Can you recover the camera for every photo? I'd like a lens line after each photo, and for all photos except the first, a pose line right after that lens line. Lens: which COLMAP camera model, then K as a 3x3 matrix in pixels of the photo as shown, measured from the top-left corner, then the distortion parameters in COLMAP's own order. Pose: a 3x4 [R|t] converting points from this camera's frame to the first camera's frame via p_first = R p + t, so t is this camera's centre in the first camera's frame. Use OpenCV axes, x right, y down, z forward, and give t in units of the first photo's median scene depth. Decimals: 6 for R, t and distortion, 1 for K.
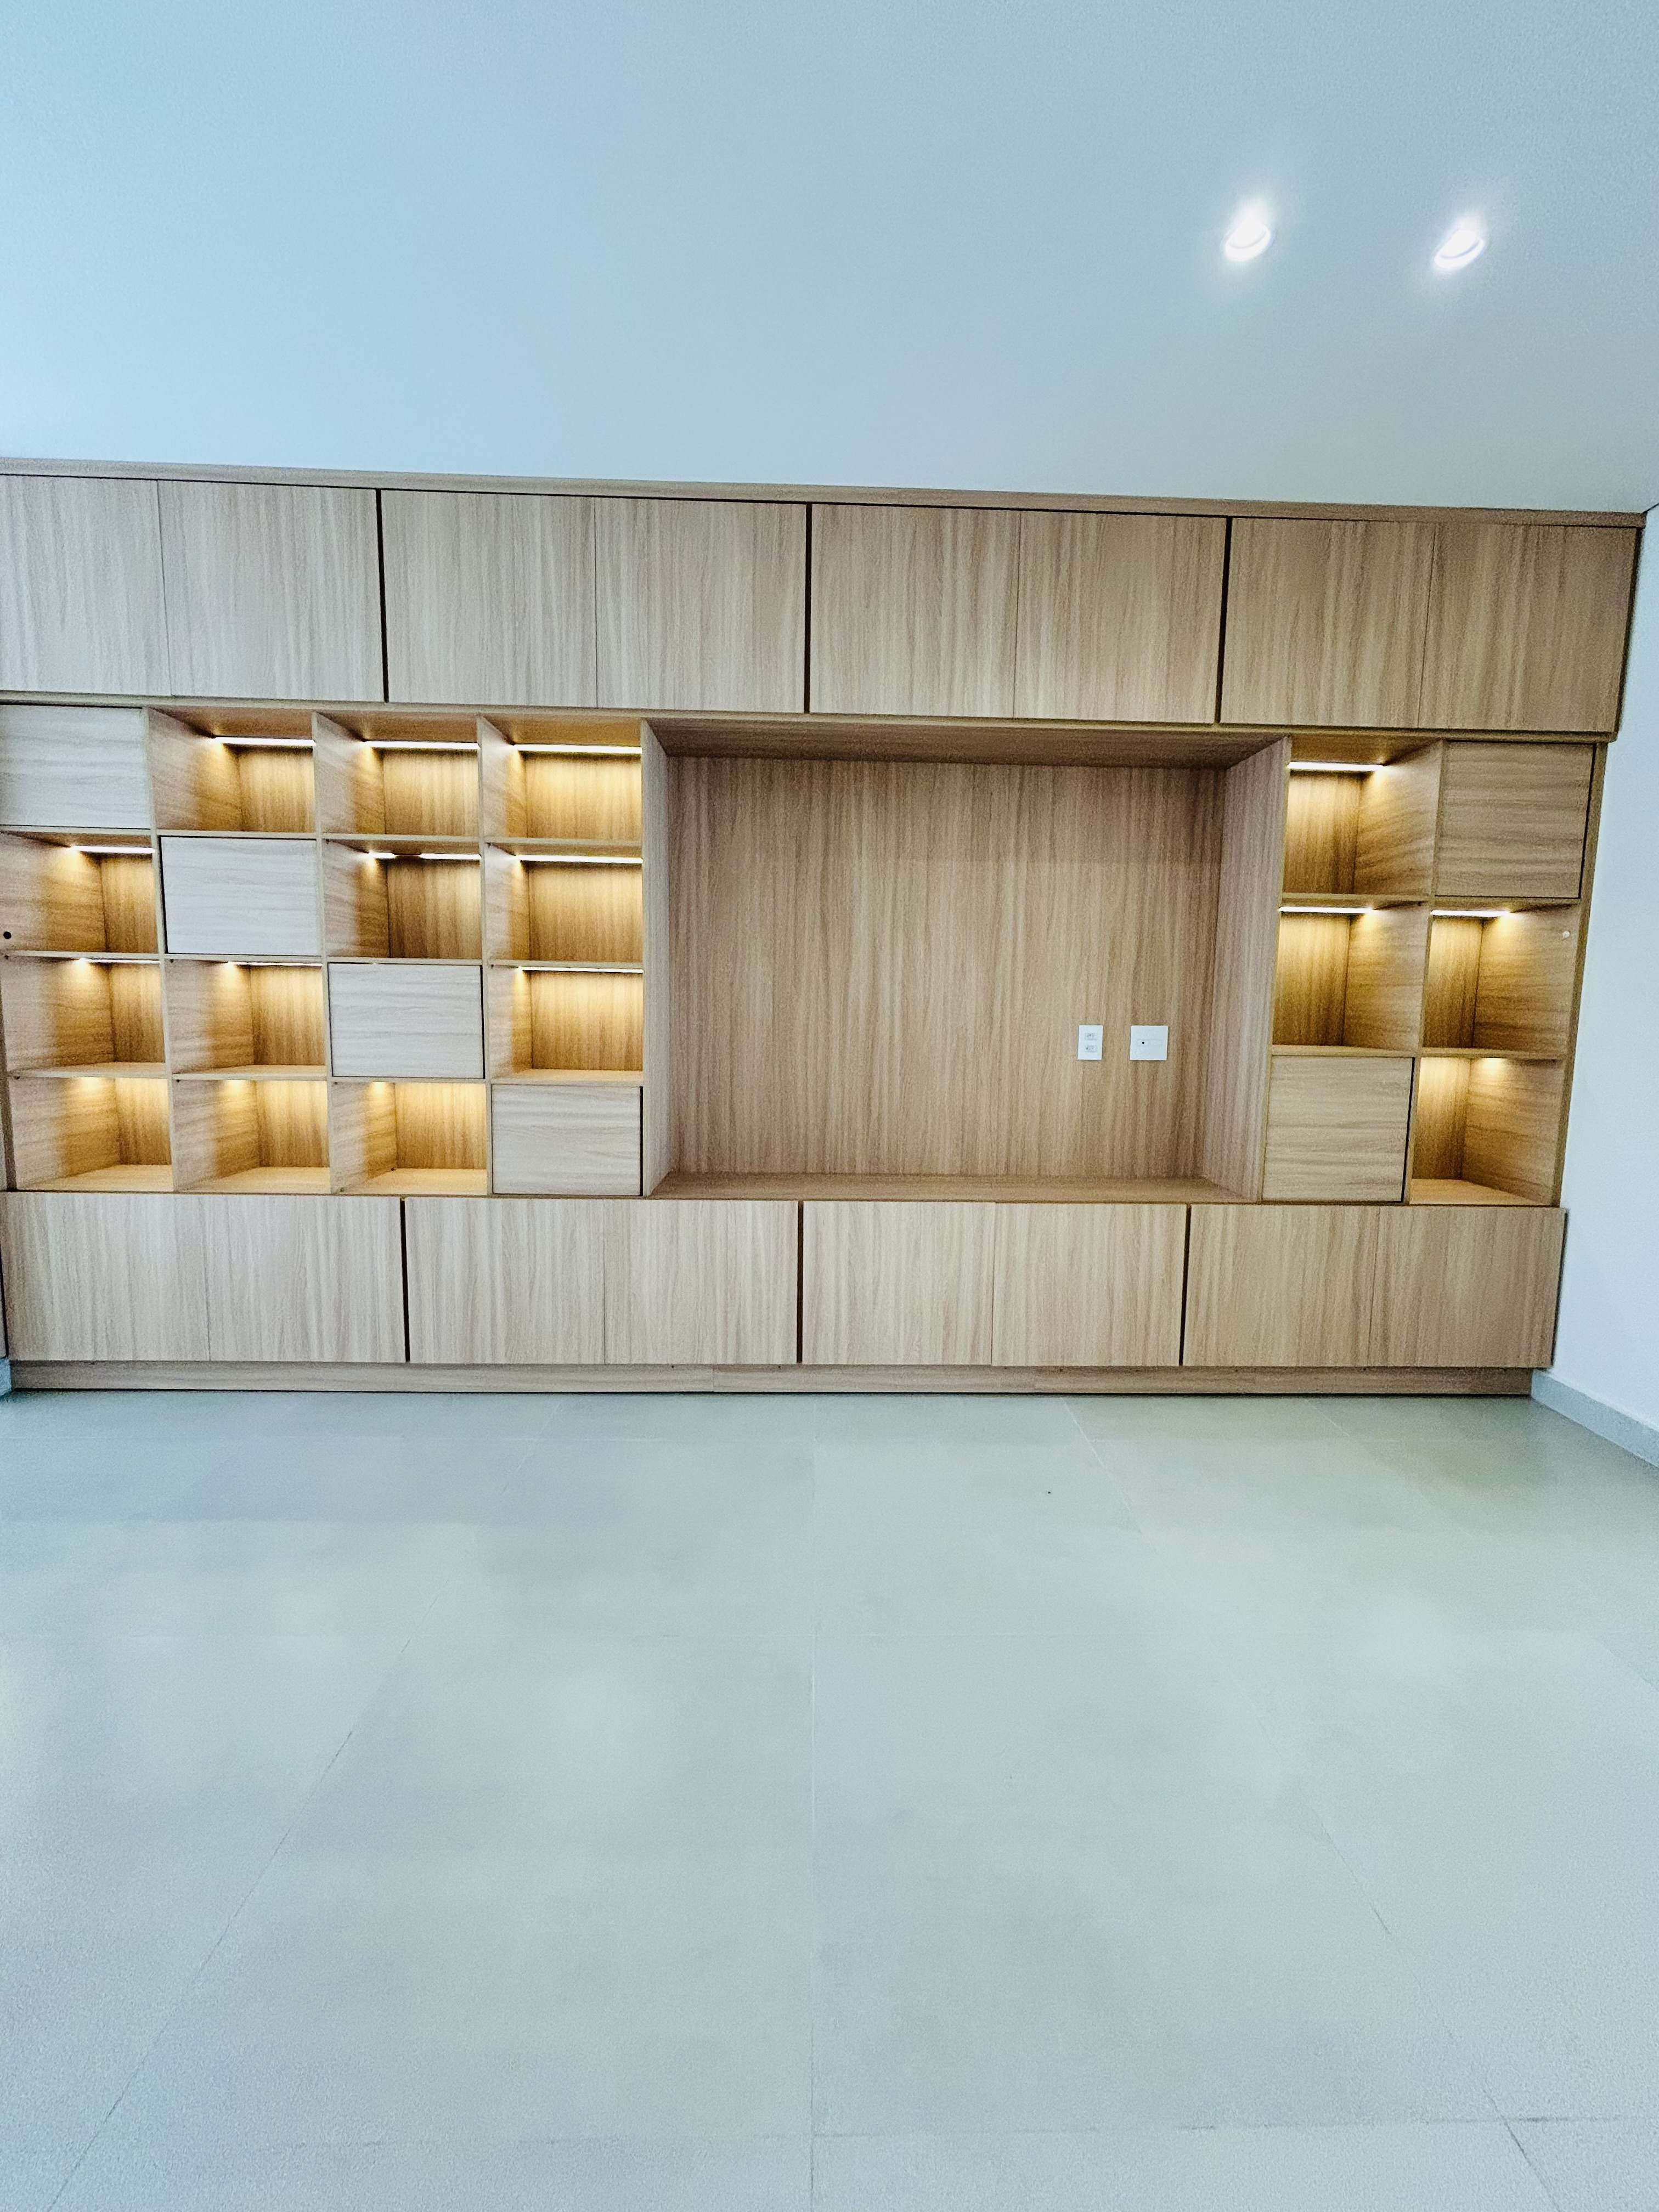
lens RADIAL K [[894.4, 0, 837.8], [0, 894.4, 1093.3], [0, 0, 1]] dist [-0.000323, 0.000233]
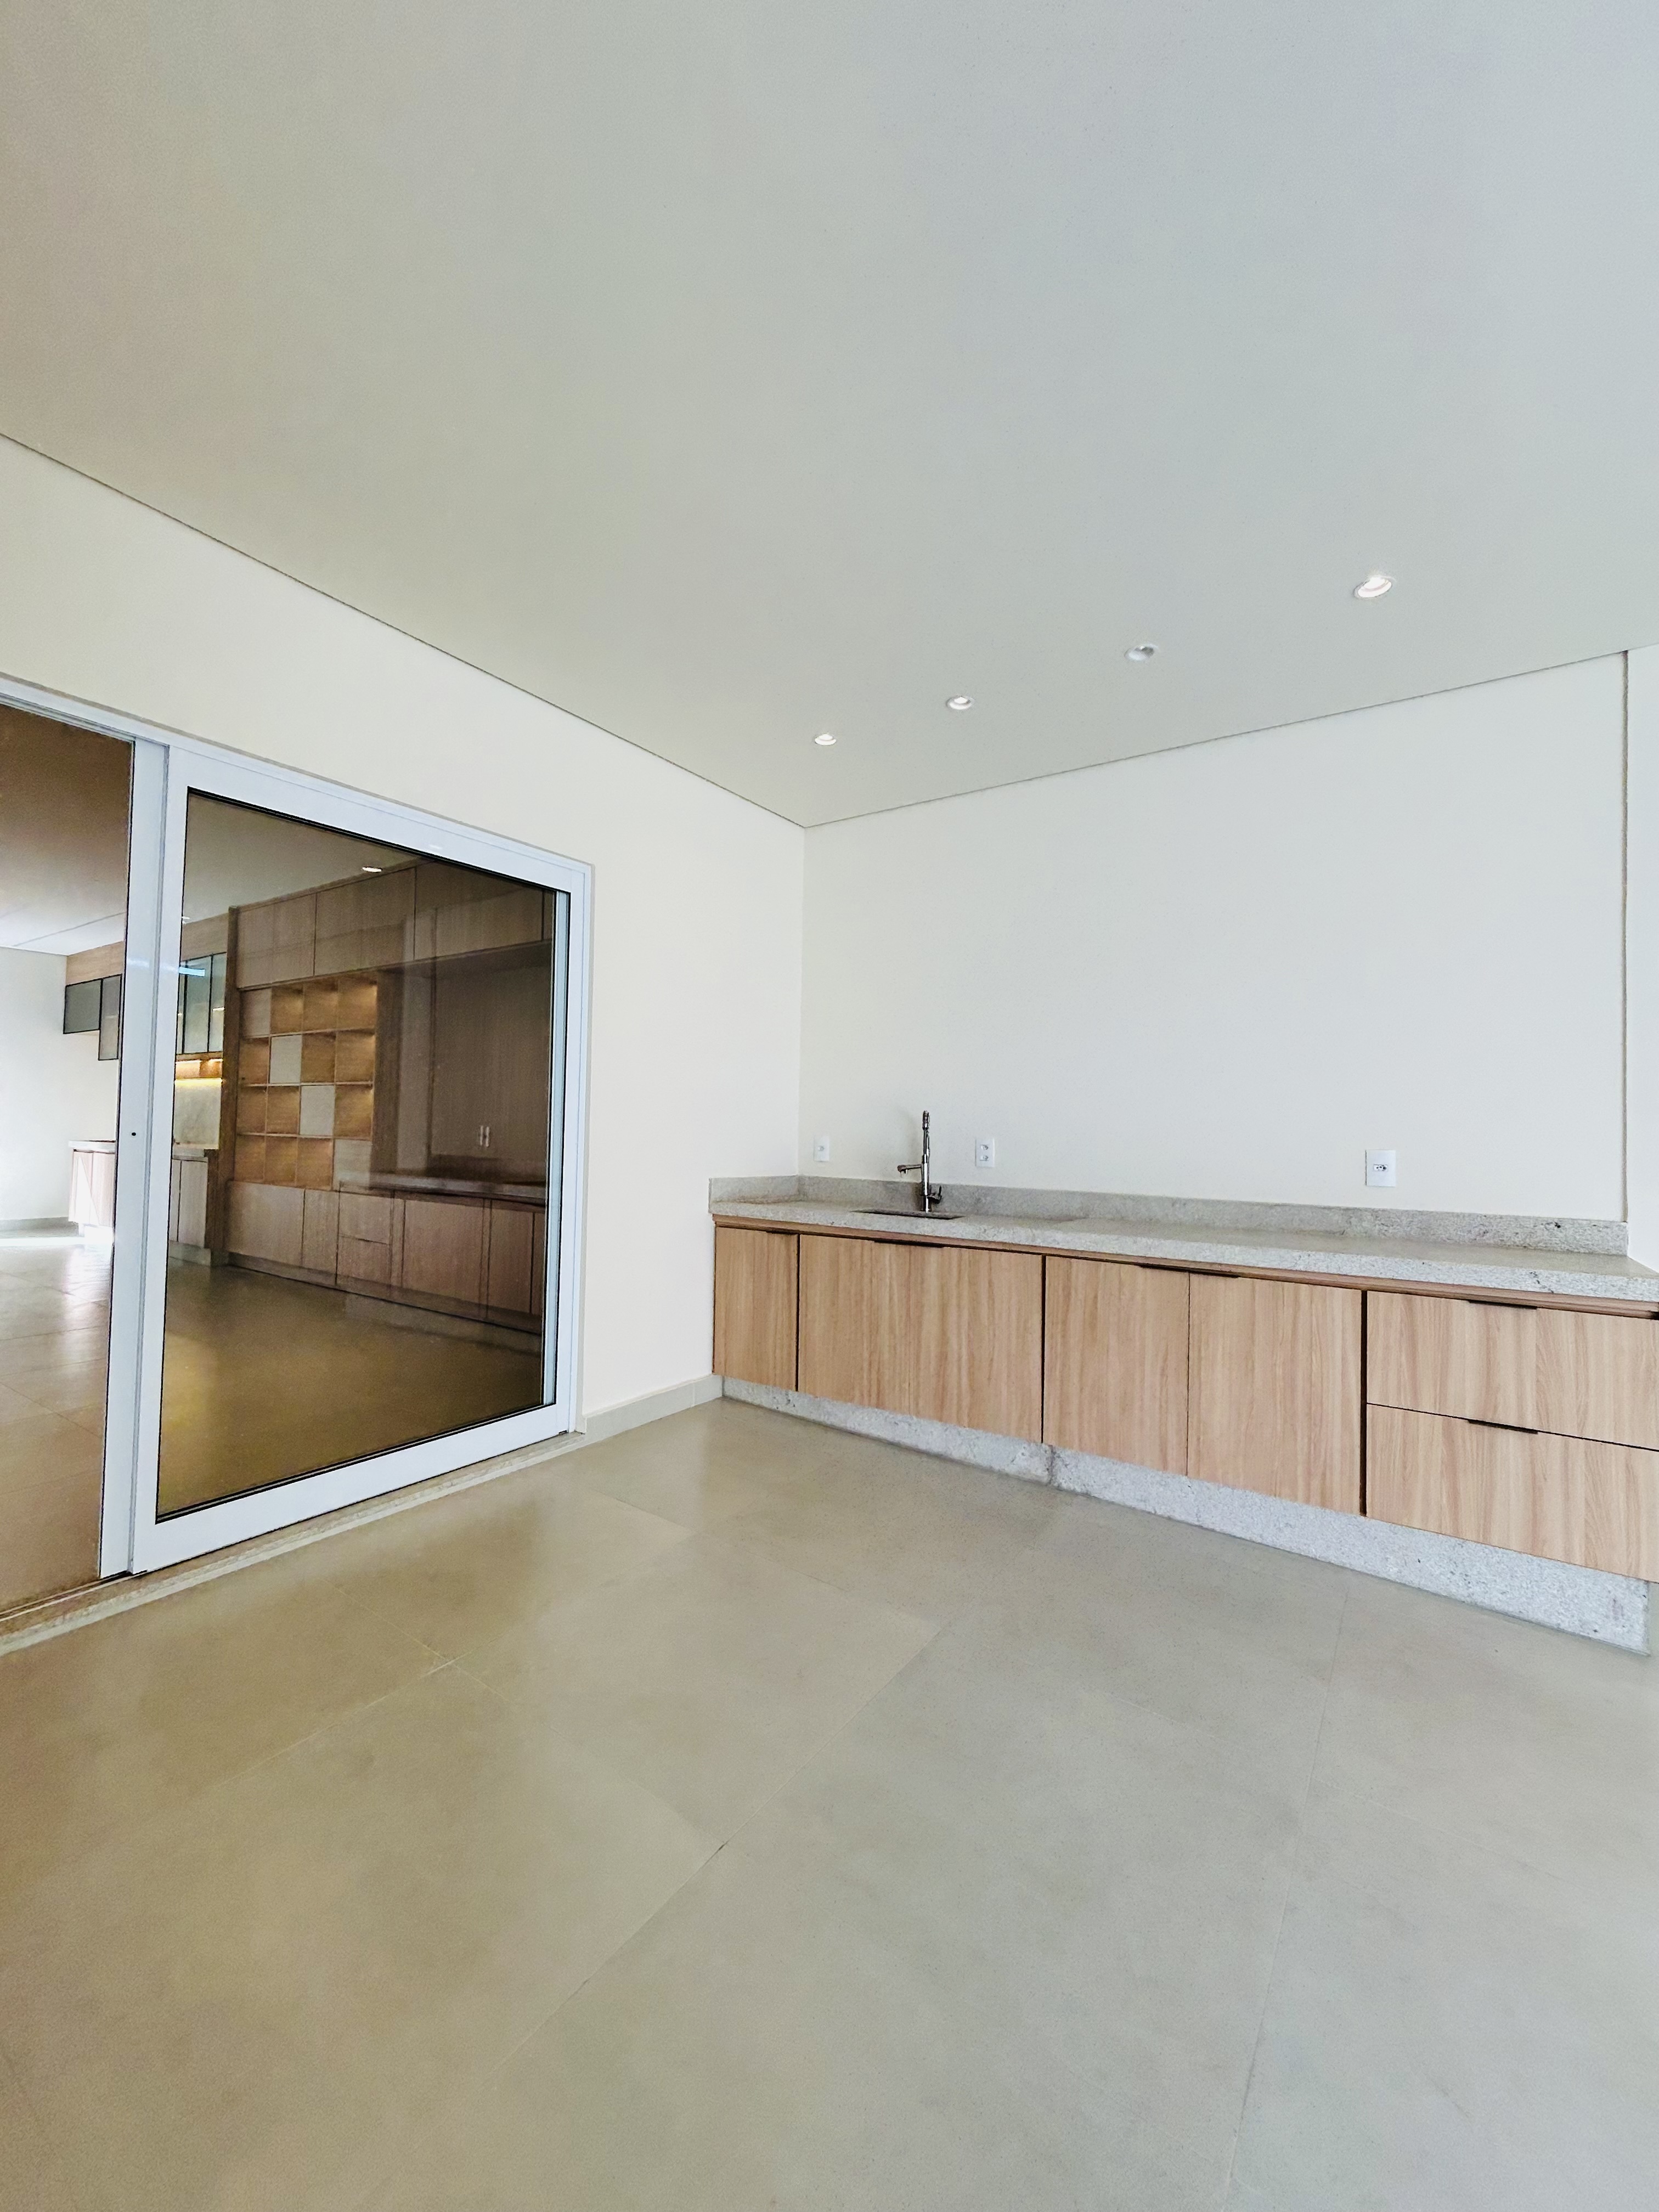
lens RADIAL K [[894.4, 0, 837.8], [0, 894.4, 1093.3], [0, 0, 1]] dist [-0.000323, 0.000233]
pose [[0.813075, -0.025803, -0.581587, 1.833500], [-0.066577, 0.988341, -0.136926, 0.095656], [0.578339, 0.150051, 0.801878, -0.052621]]
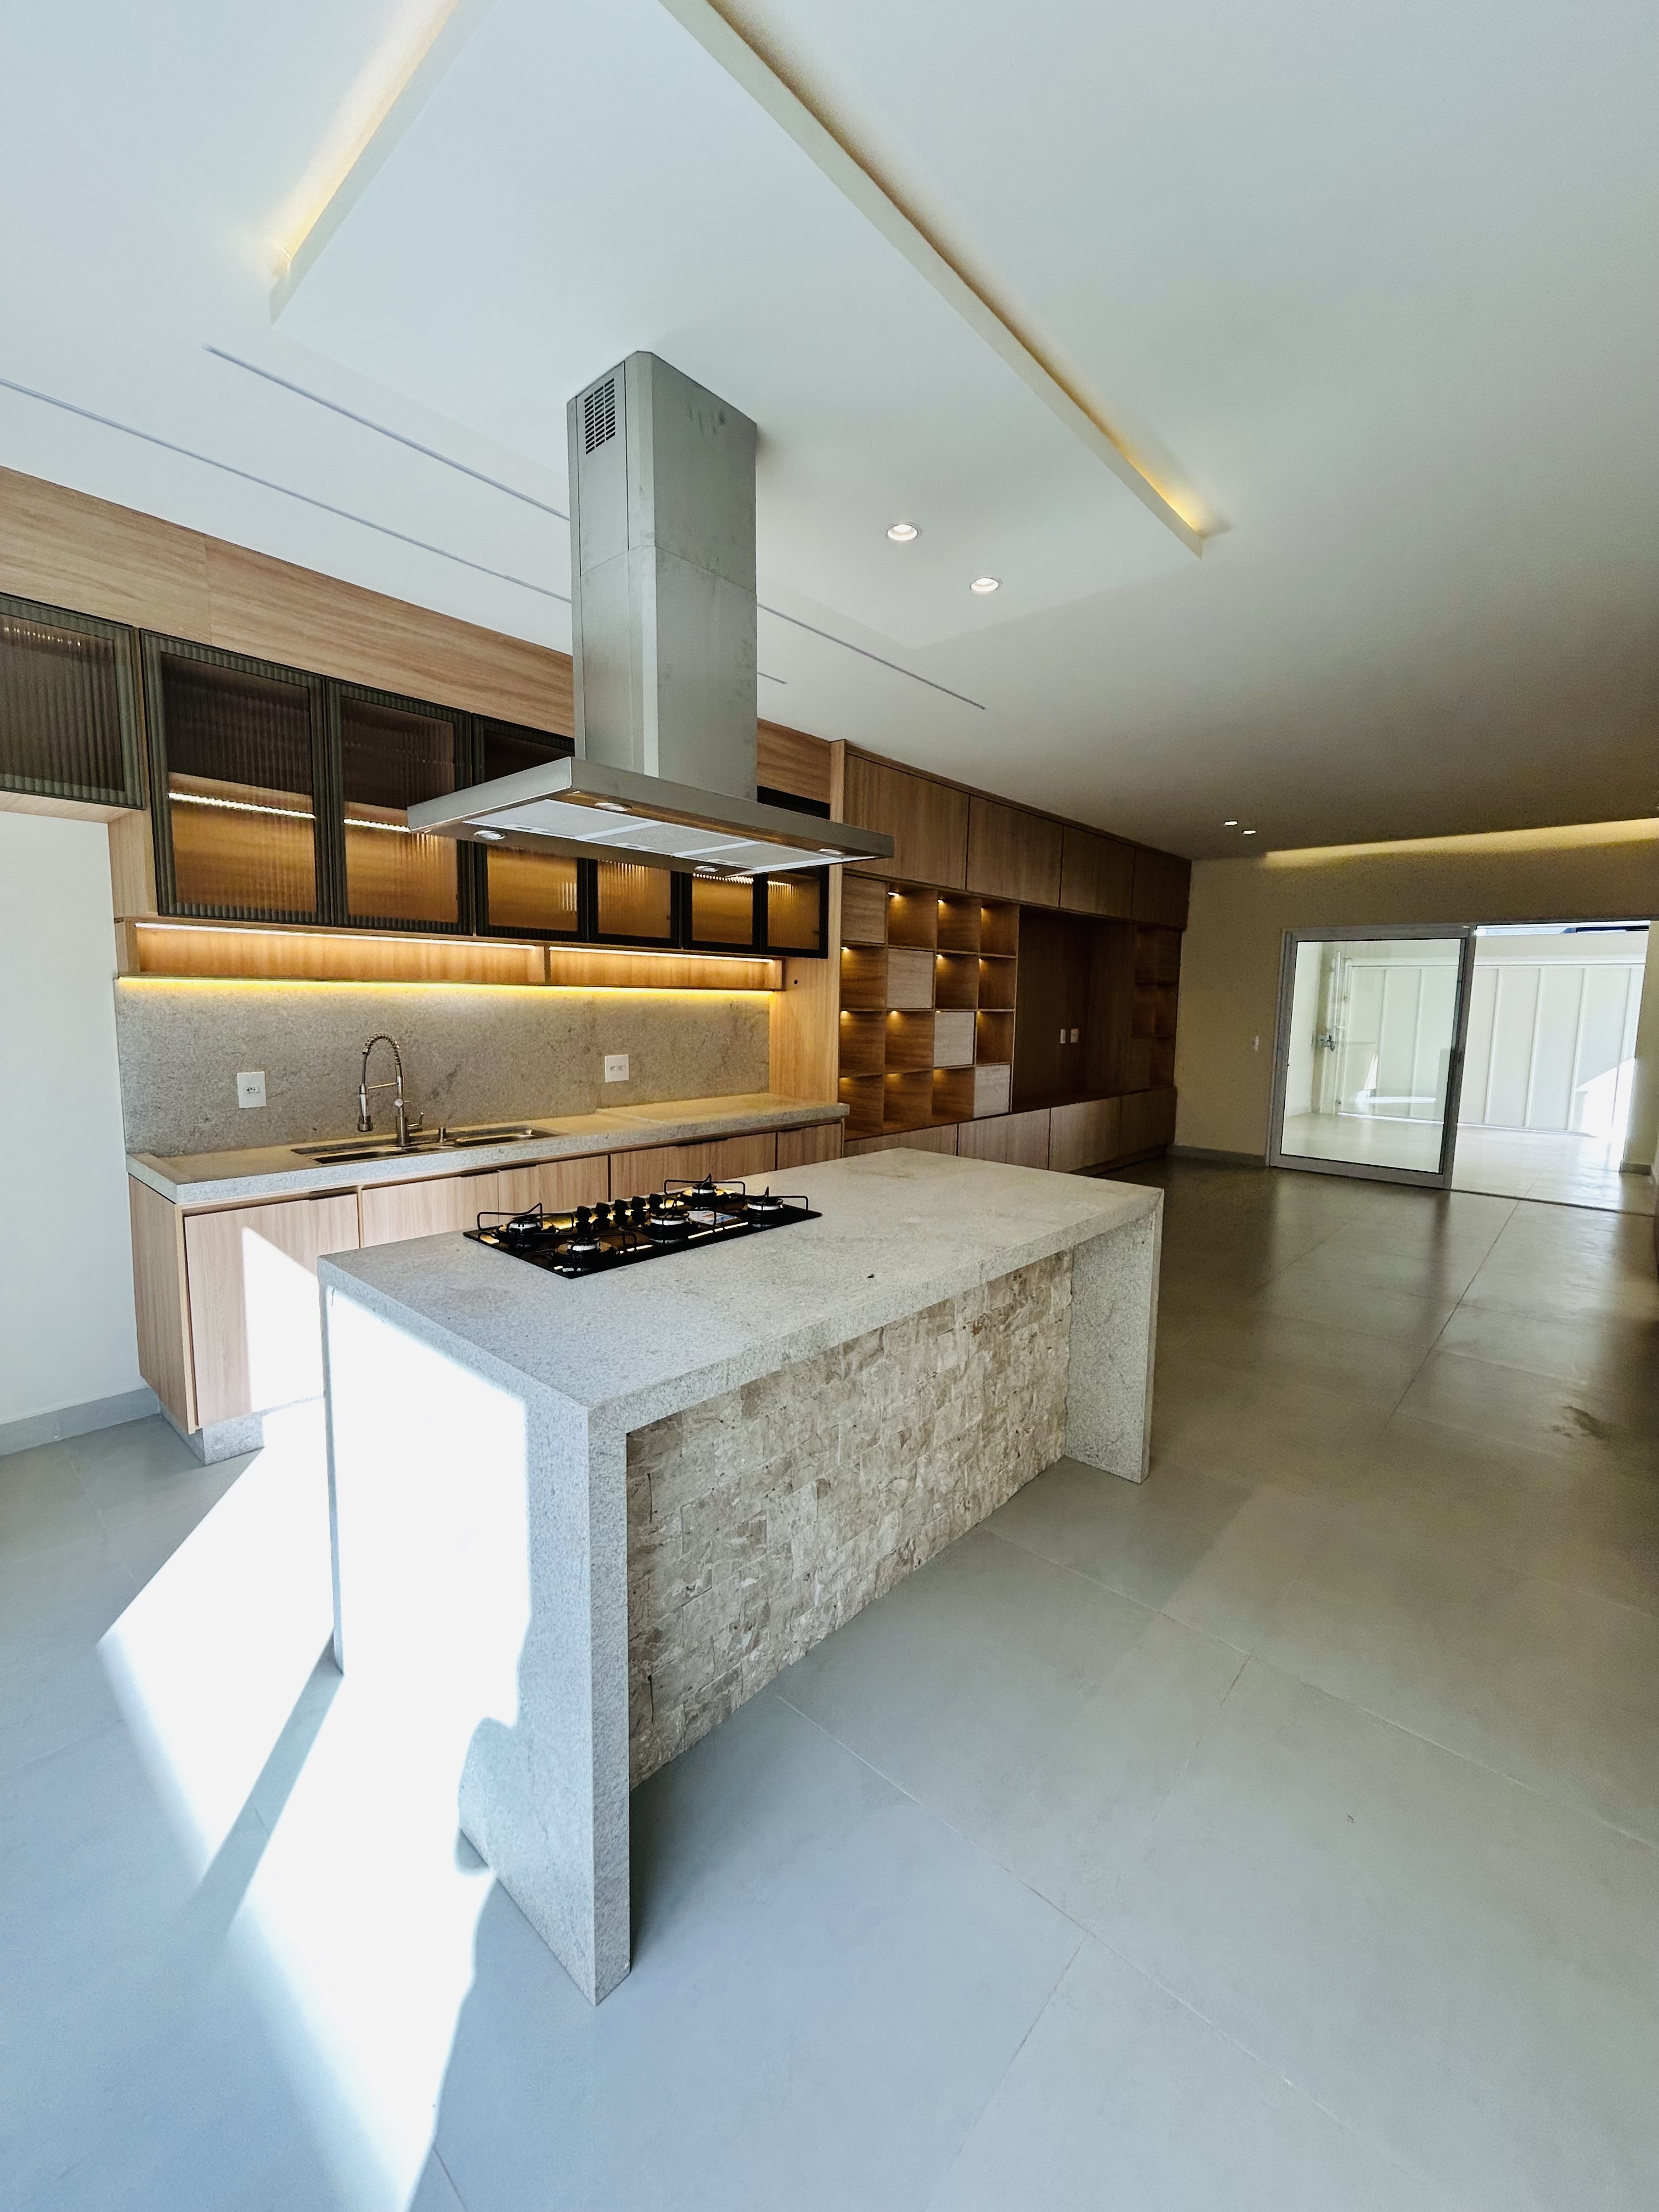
lens RADIAL K [[894.4, 0, 837.8], [0, 894.4, 1093.3], [0, 0, 1]] dist [-0.000323, 0.000233]
pose [[0.682640, -0.084368, 0.725869, -2.115949], [0.072066, 0.996243, 0.048019, -0.071833], [-0.727193, 0.019531, 0.686155, -0.222331]]
